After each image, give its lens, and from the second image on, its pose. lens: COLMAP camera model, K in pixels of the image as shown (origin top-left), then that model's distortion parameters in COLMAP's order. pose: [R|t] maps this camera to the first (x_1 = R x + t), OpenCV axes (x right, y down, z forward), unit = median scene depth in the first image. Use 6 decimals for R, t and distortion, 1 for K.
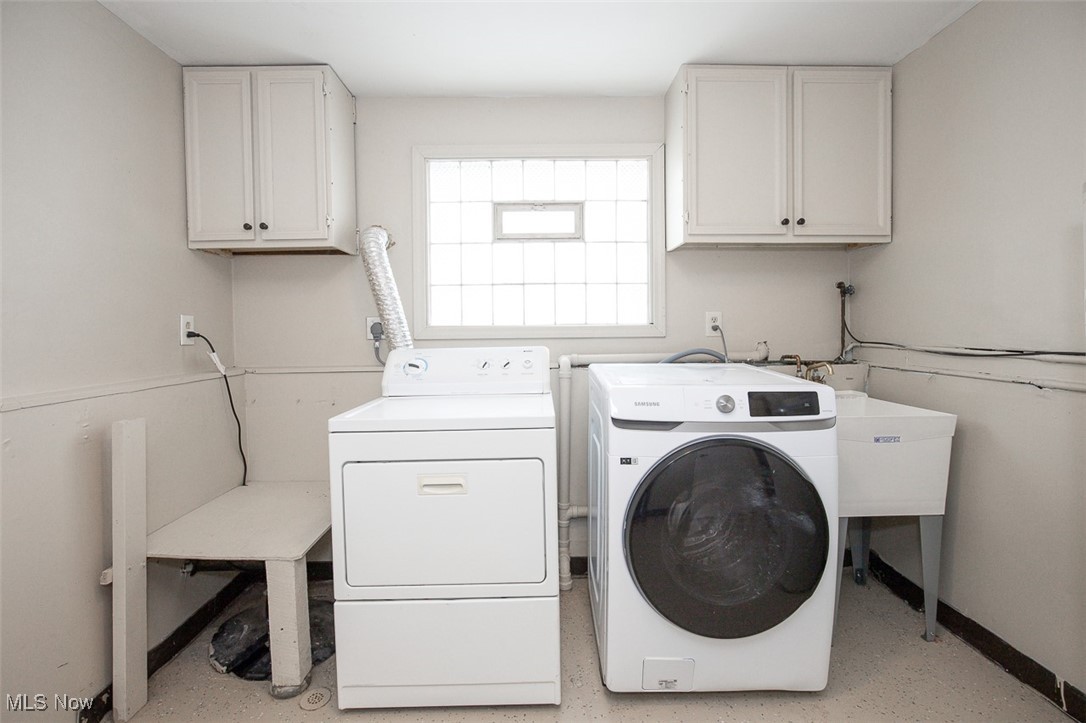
lens RADIAL K [[500.8, 0, 541.7], [0, 500.8, 347.8], [0, 0, 1]] dist [-0.014296, 0.005240]
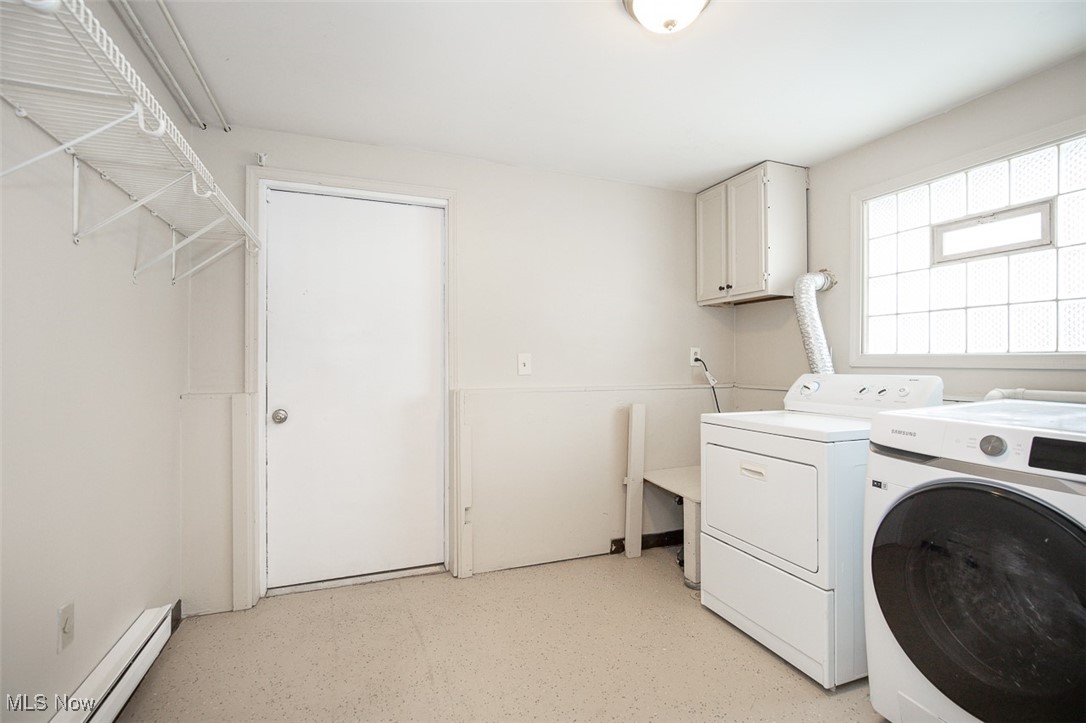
lens RADIAL K [[500.8, 0, 551.4], [0, 500.8, 360.6], [0, 0, 1]] dist [-0.014296, 0.005240]
pose [[0.364711, 0.012363, -0.931039, 0.600769], [-0.039308, 0.999225, -0.002129, -0.001887], [0.930291, 0.037374, 0.364914, -0.016623]]
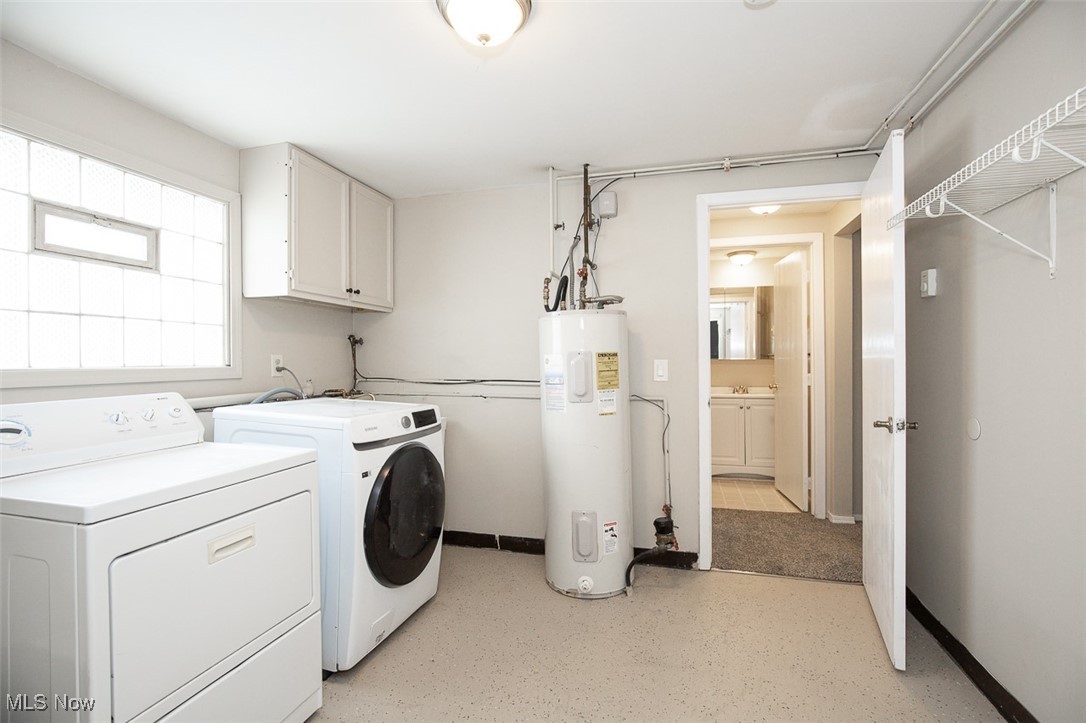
lens RADIAL K [[500.8, 0, 535.9], [0, 500.8, 361.9], [0, 0, 1]] dist [-0.014296, 0.005240]
pose [[0.304022, 0.003608, 0.952658, -0.632544], [0.035532, 0.999254, -0.015123, -0.020724], [-0.952002, 0.038448, 0.303667, 0.116333]]
